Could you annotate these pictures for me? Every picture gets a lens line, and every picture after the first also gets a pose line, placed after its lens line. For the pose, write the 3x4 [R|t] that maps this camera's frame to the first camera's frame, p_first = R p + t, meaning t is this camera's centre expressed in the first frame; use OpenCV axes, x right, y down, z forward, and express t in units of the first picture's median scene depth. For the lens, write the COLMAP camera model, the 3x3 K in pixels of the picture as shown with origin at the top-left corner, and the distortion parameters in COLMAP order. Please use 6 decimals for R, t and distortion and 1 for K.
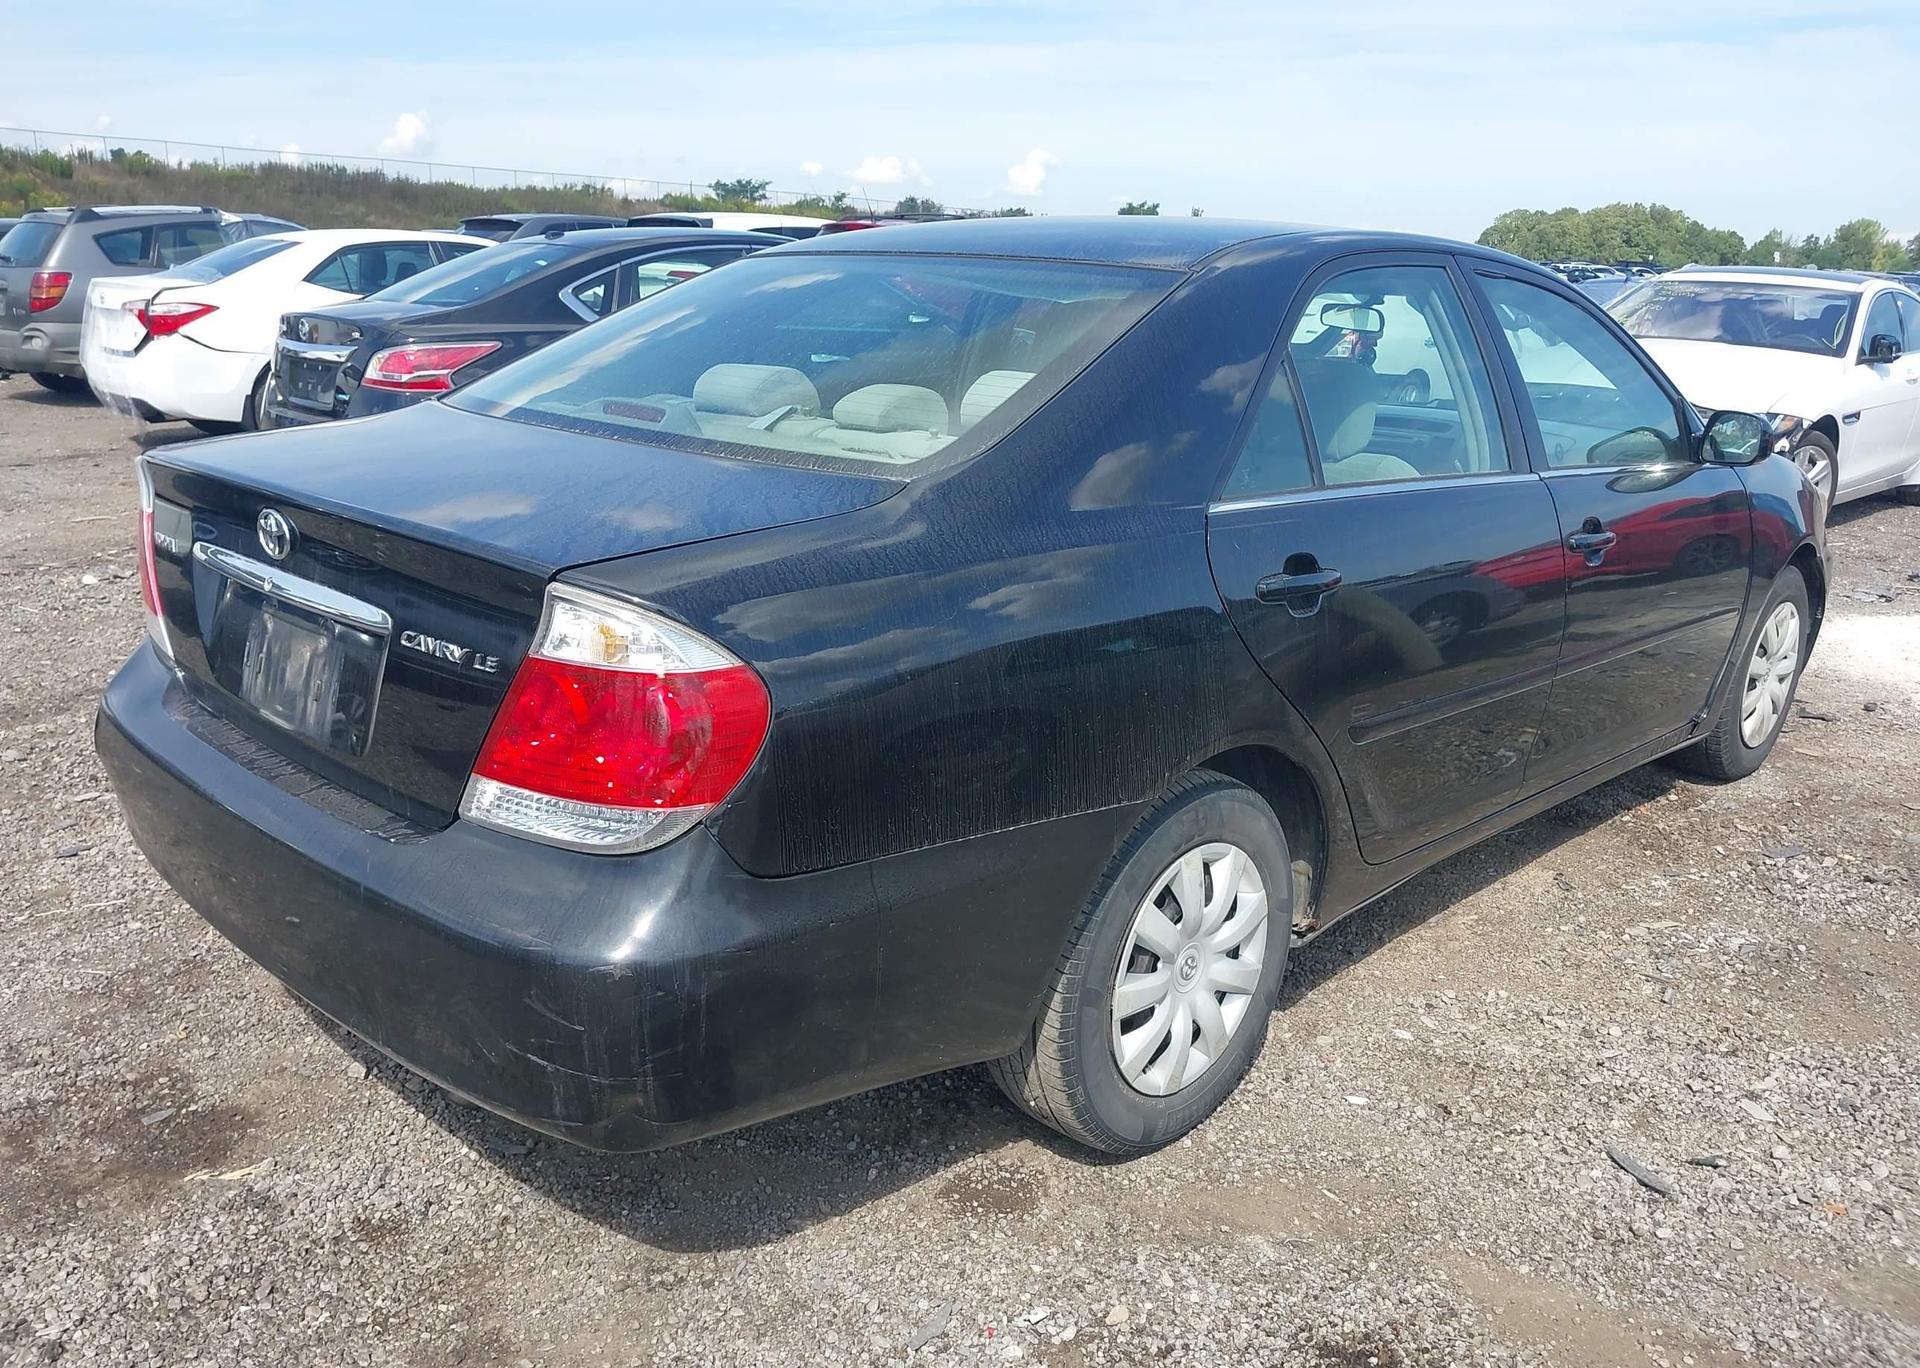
lens RADIAL K [[1507.9, 0, 962.1], [0, 1507.9, 690.7], [0, 0, 1]] dist [0.019811, -0.031893]
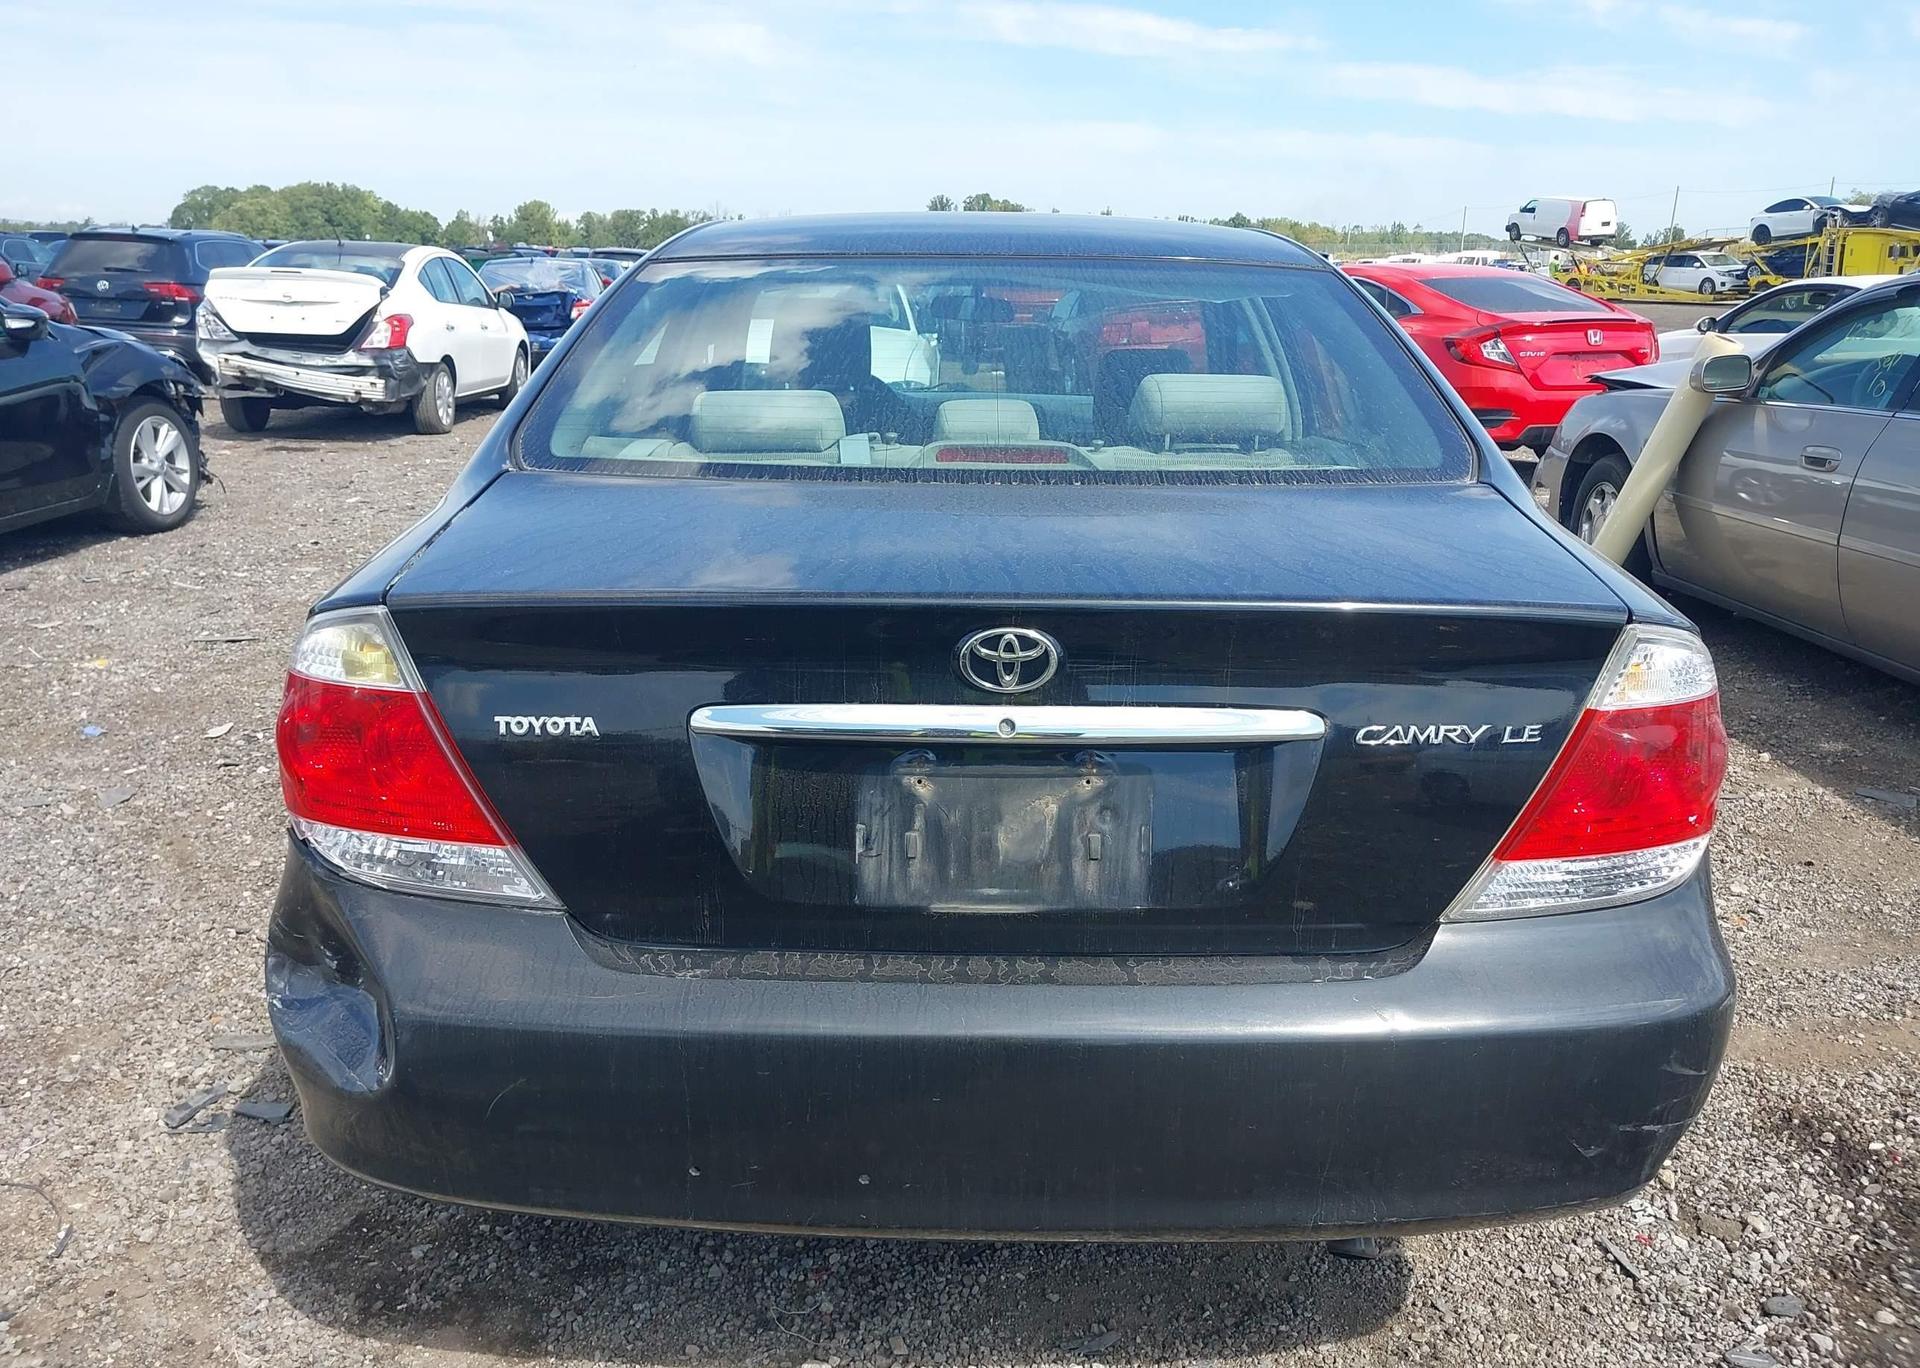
lens RADIAL K [[1474.0, 0, 960.0], [0, 1474.0, 684.0], [0, 0, 1]] dist [0.069136, -0.046282]
pose [[0.722658, -0.206240, 0.659720, -0.846779], [0.198260, 0.976191, 0.088001, -0.142566], [-0.662162, 0.067201, 0.746341, 0.424393]]
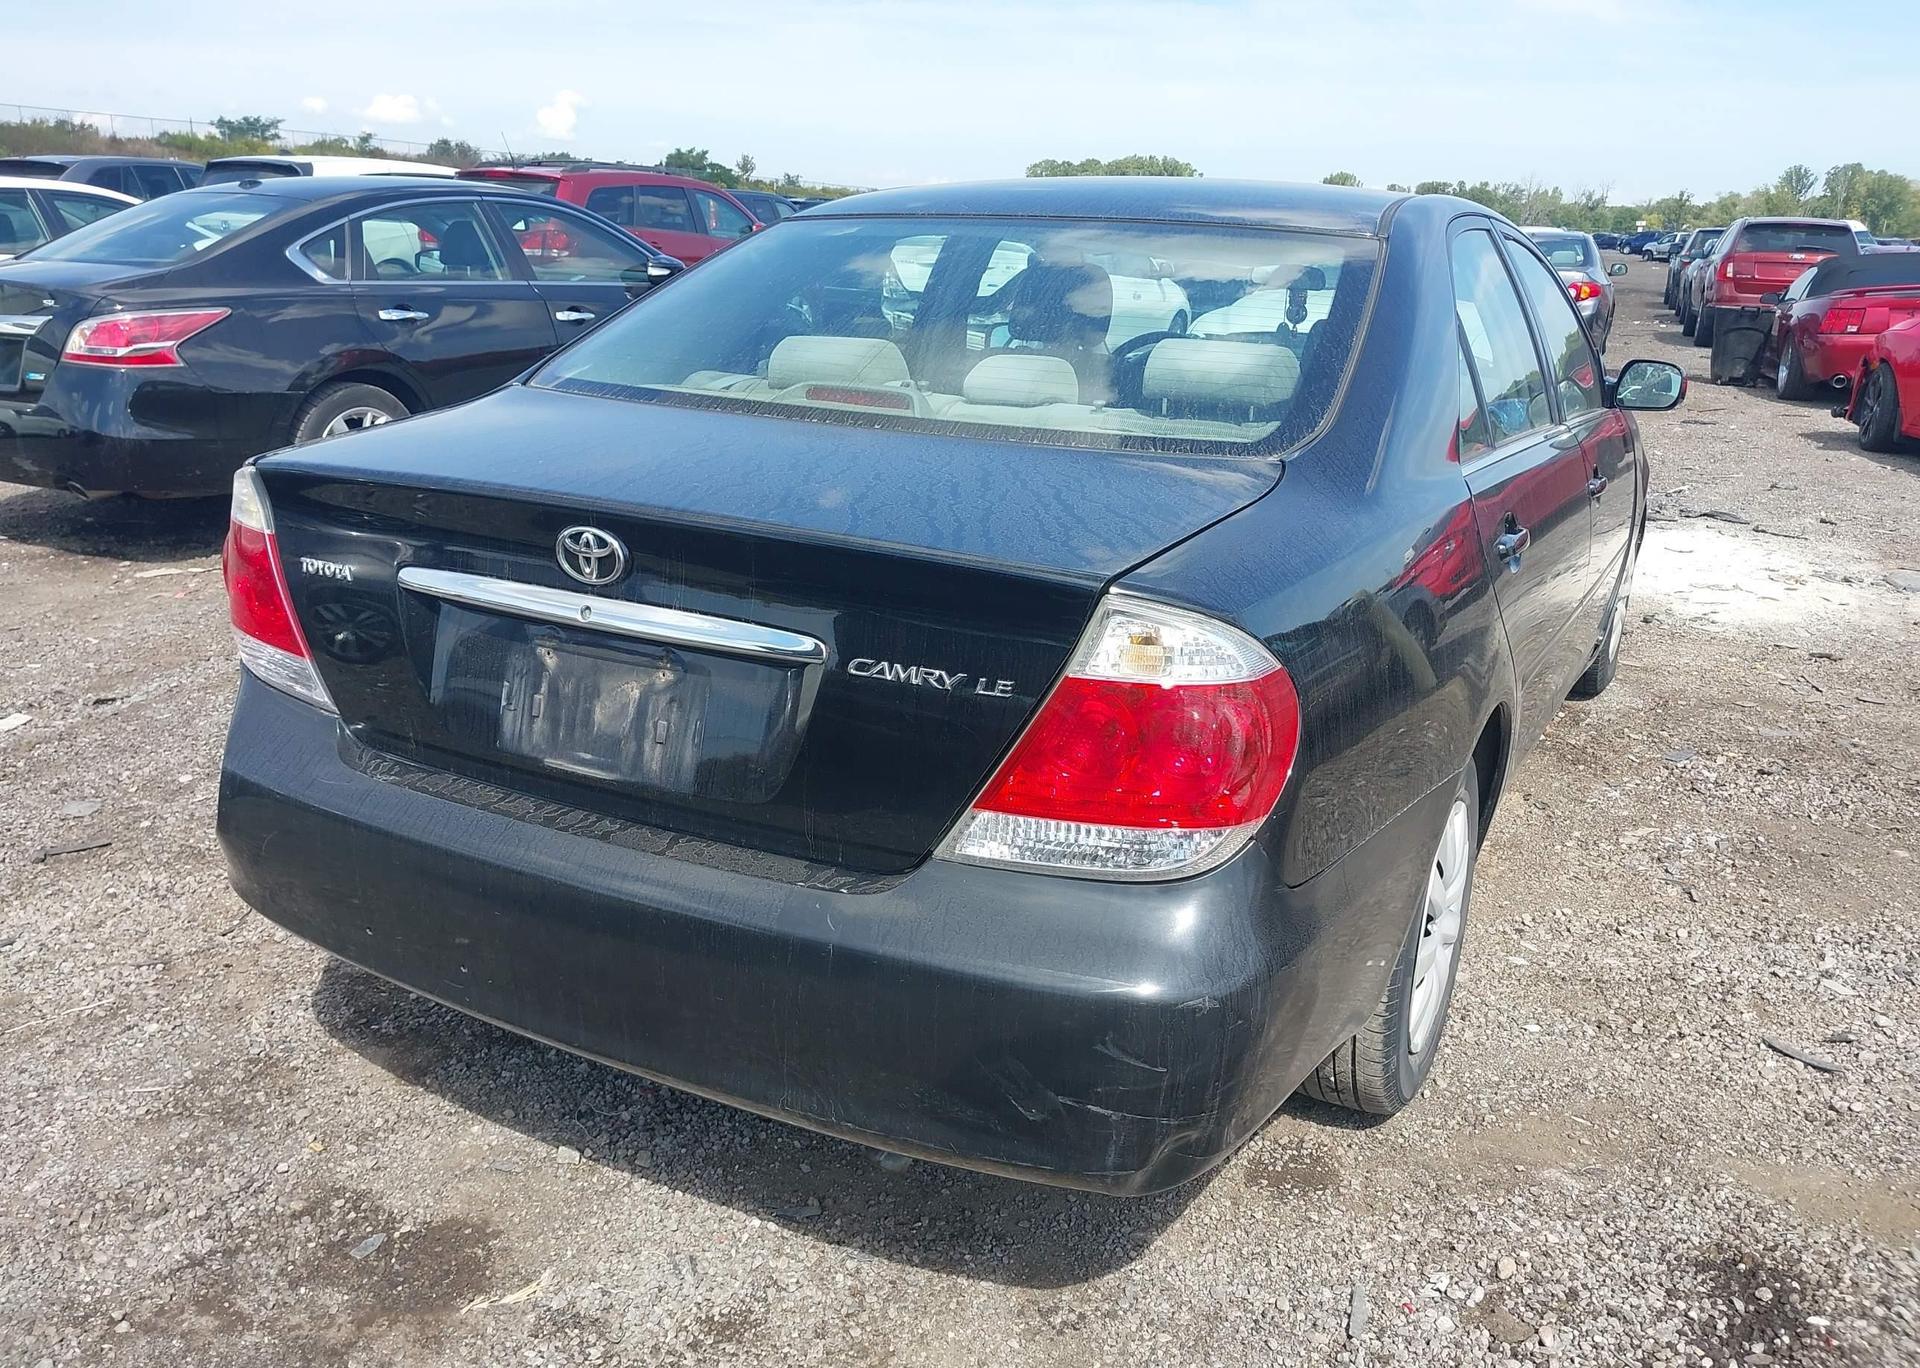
lens RADIAL K [[1517.9, 0, 960.0], [0, 1517.9, 684.0], [0, 0, 1]] dist [0.005550, -0.002862]
pose [[0.959962, -0.080055, 0.268447, -0.437622], [0.073069, 0.996679, 0.035929, -0.041325], [-0.270431, -0.014875, 0.962624, 0.098270]]
